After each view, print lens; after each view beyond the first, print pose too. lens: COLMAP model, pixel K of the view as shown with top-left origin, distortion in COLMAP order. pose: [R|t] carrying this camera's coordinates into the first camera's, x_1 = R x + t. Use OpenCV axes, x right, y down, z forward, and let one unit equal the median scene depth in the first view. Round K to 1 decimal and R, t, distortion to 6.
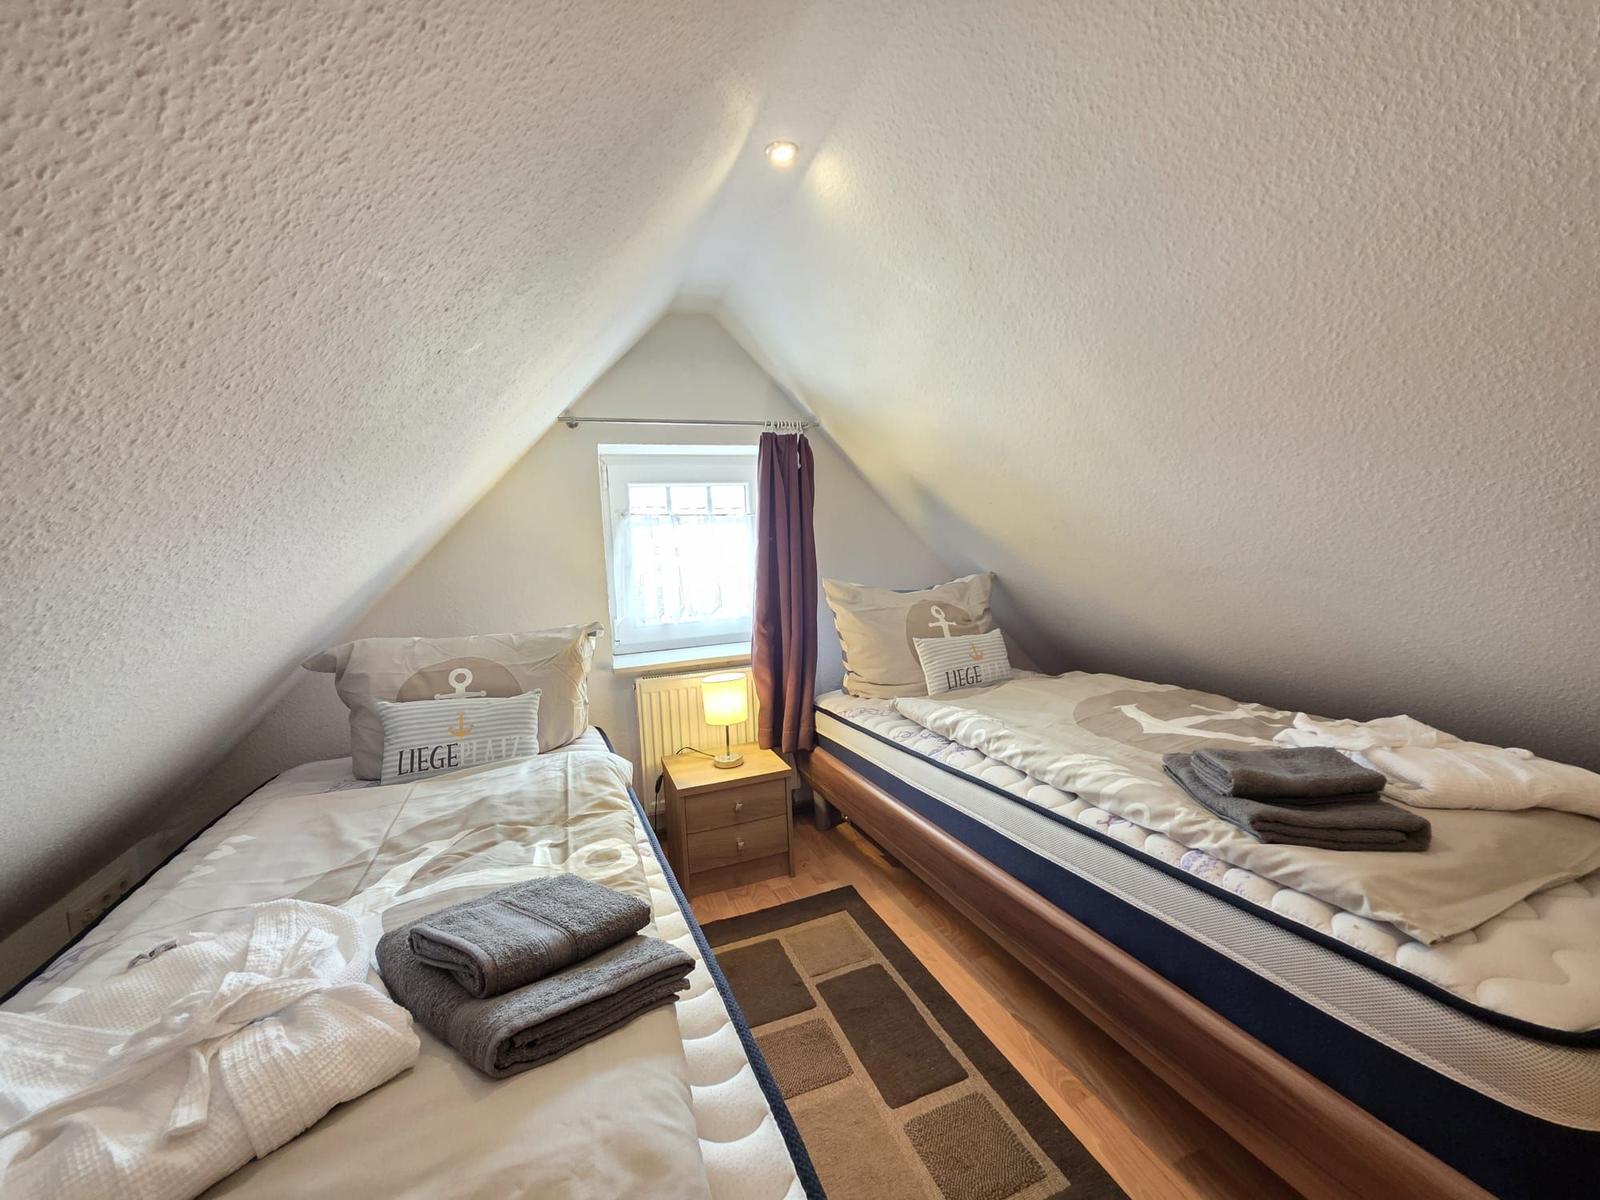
lens RADIAL K [[636.1, 0, 800.0], [0, 636.1, 600.0], [0, 0, 1]] dist [0.002844, 0.000019]
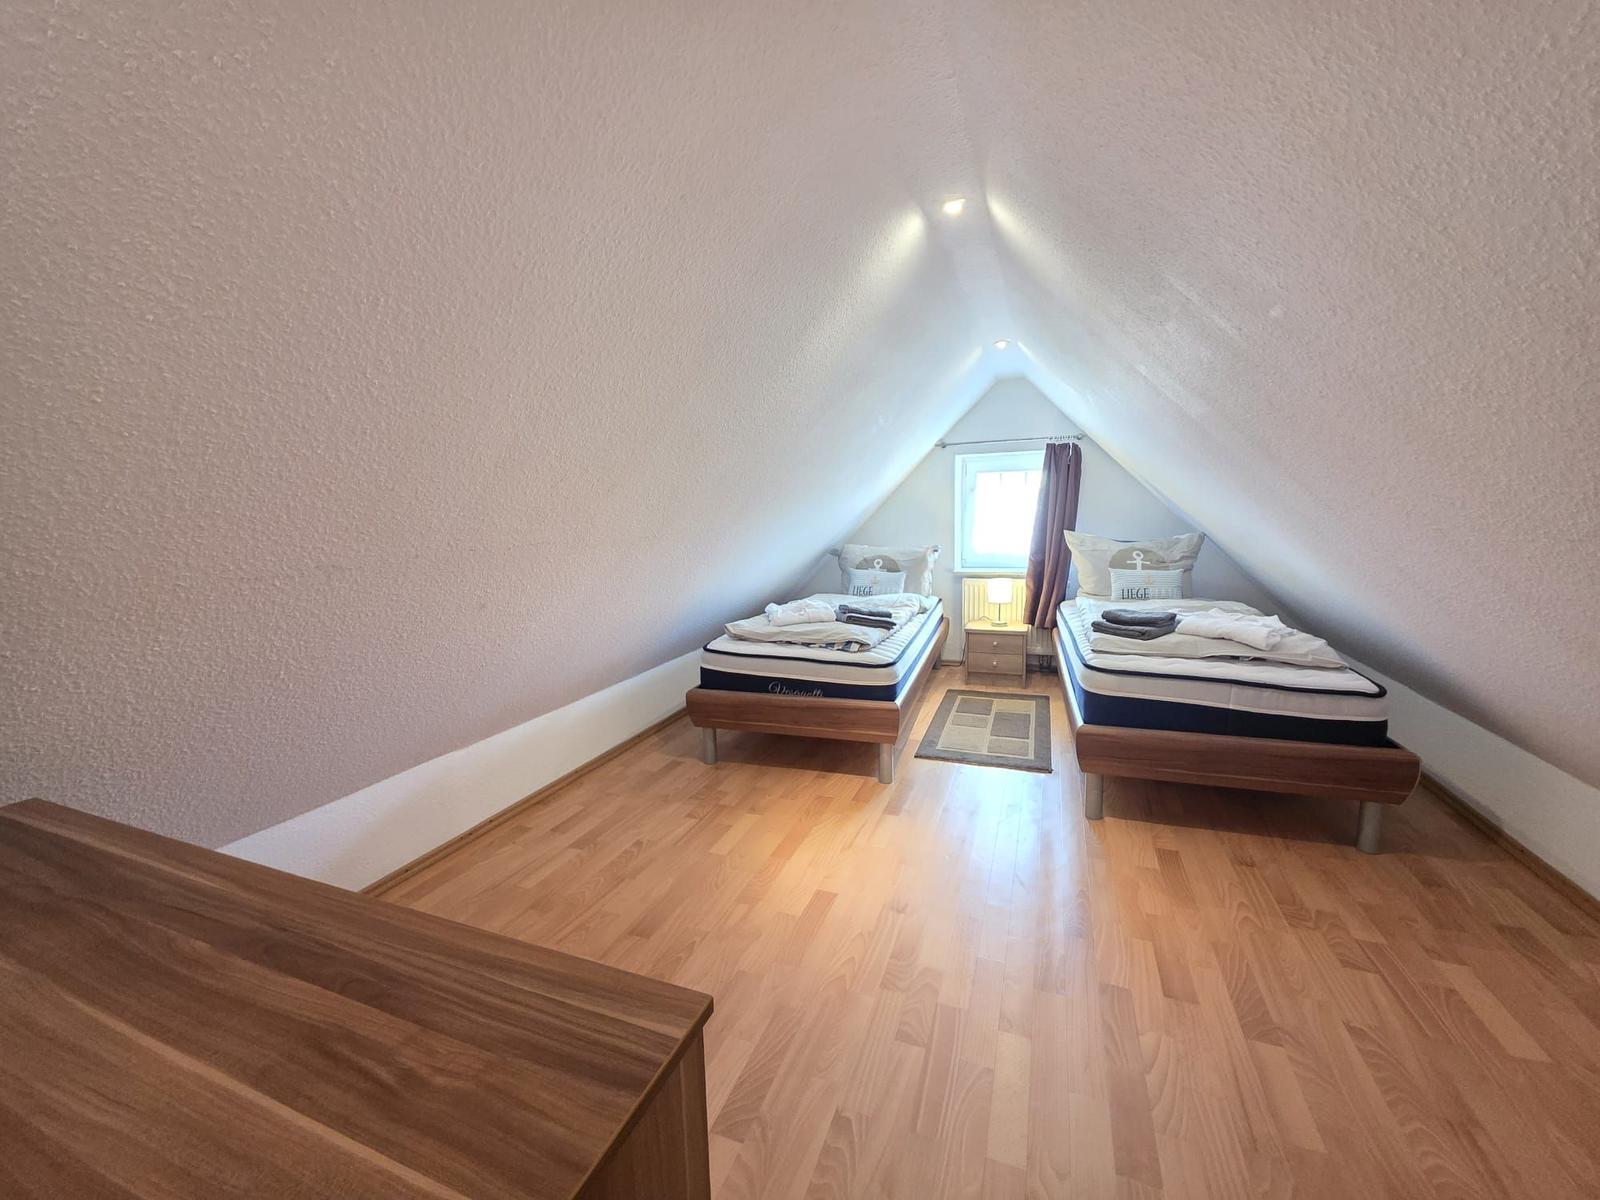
lens RADIAL K [[636.1, 0, 800.0], [0, 636.1, 600.0], [0, 0, 1]] dist [0.002844, 0.000019]
pose [[0.739974, 0.119345, -0.661963, 0.717778], [-0.065599, 0.992247, 0.105561, 0.020835], [0.669429, -0.034688, 0.742066, -0.831089]]
